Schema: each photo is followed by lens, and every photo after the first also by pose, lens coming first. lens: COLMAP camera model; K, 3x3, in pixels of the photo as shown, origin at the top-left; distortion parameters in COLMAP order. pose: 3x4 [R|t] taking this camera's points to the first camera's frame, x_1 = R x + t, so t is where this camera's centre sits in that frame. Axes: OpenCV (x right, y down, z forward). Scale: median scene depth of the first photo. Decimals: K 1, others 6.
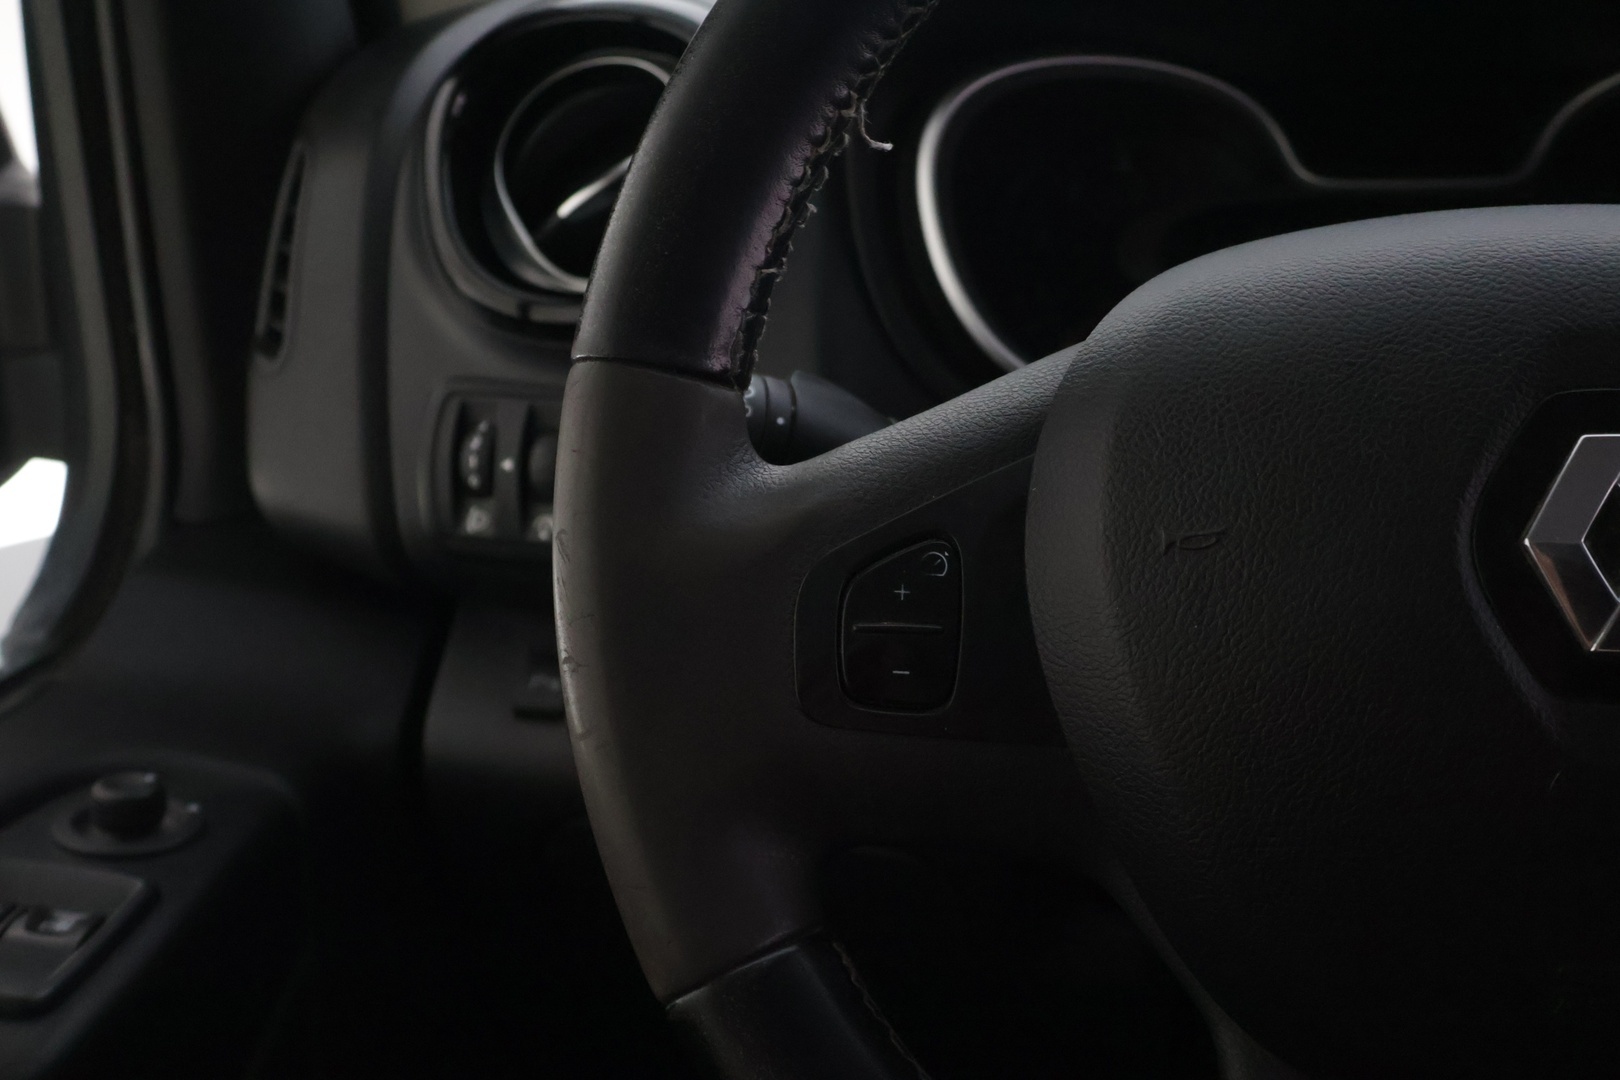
lens RADIAL K [[1953.2, 0, 810.0], [0, 1953.2, 540.0], [0, 0, 1]] dist [0.008074, -0.007580]
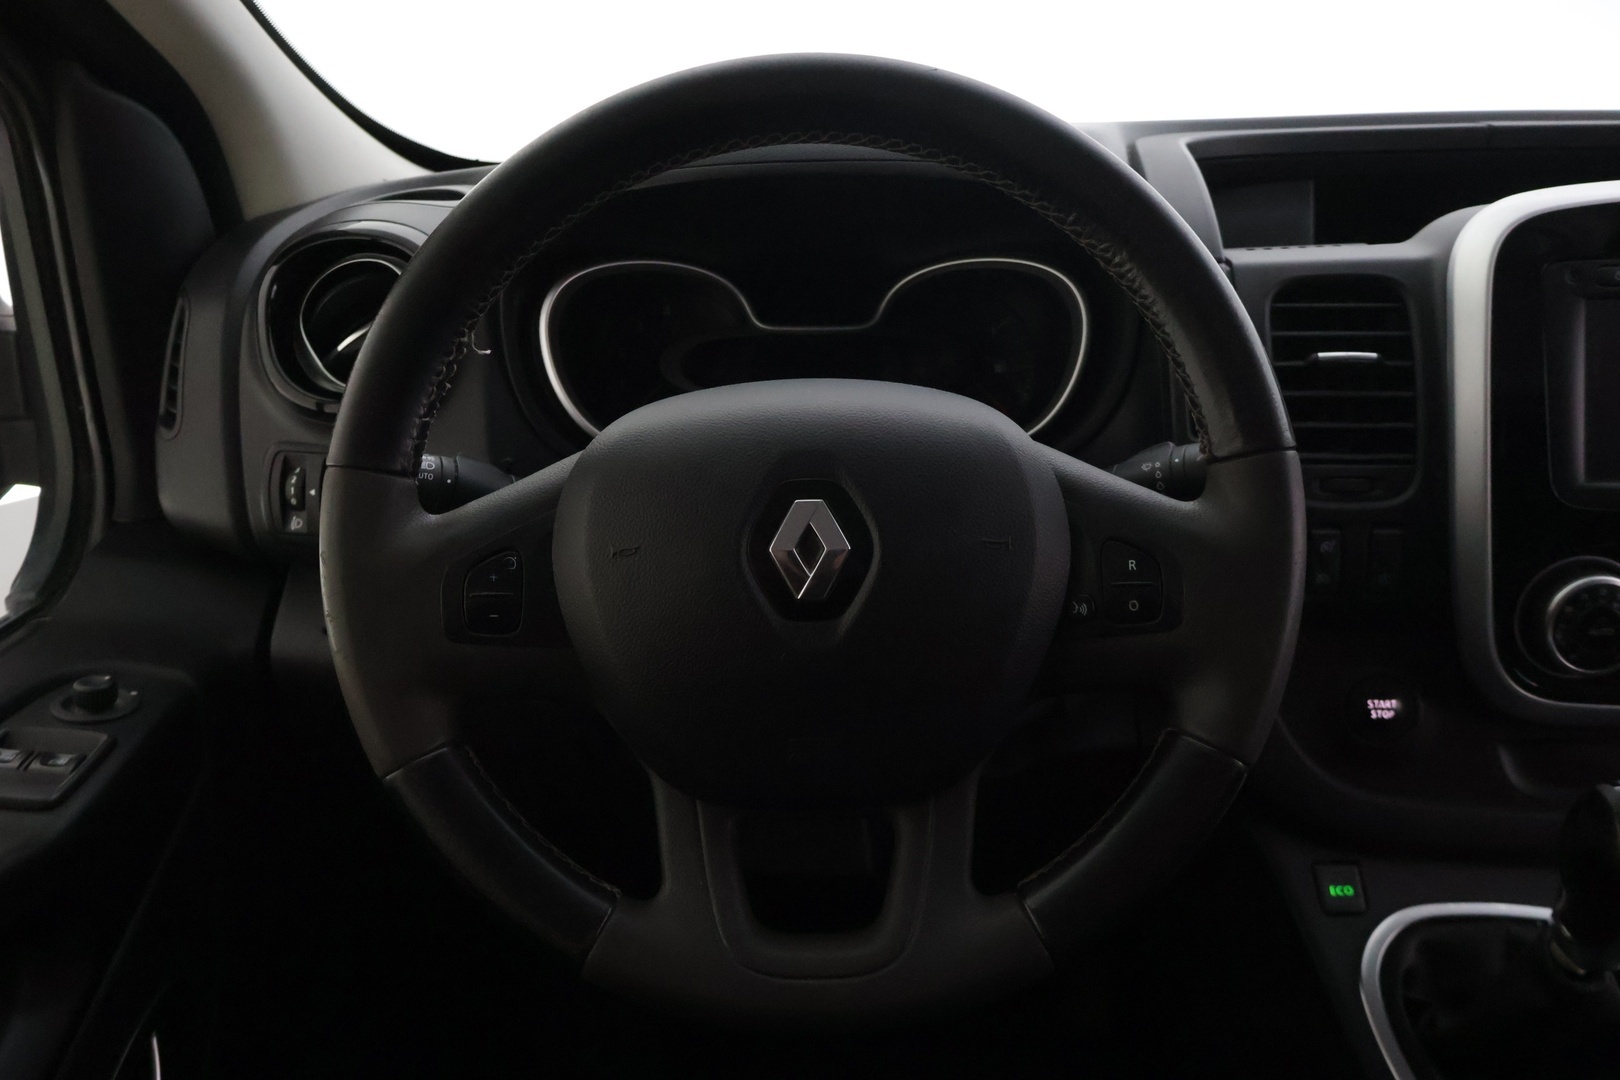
lens RADIAL K [[1405.9, 0, 810.0], [0, 1405.9, 540.0], [0, 0, 1]] dist [-0.004360, -0.001581]
pose [[0.987974, -0.028562, 0.151960, 0.101120], [0.021023, 0.998478, 0.050991, -0.054044], [-0.153185, -0.047184, 0.987070, -0.345119]]
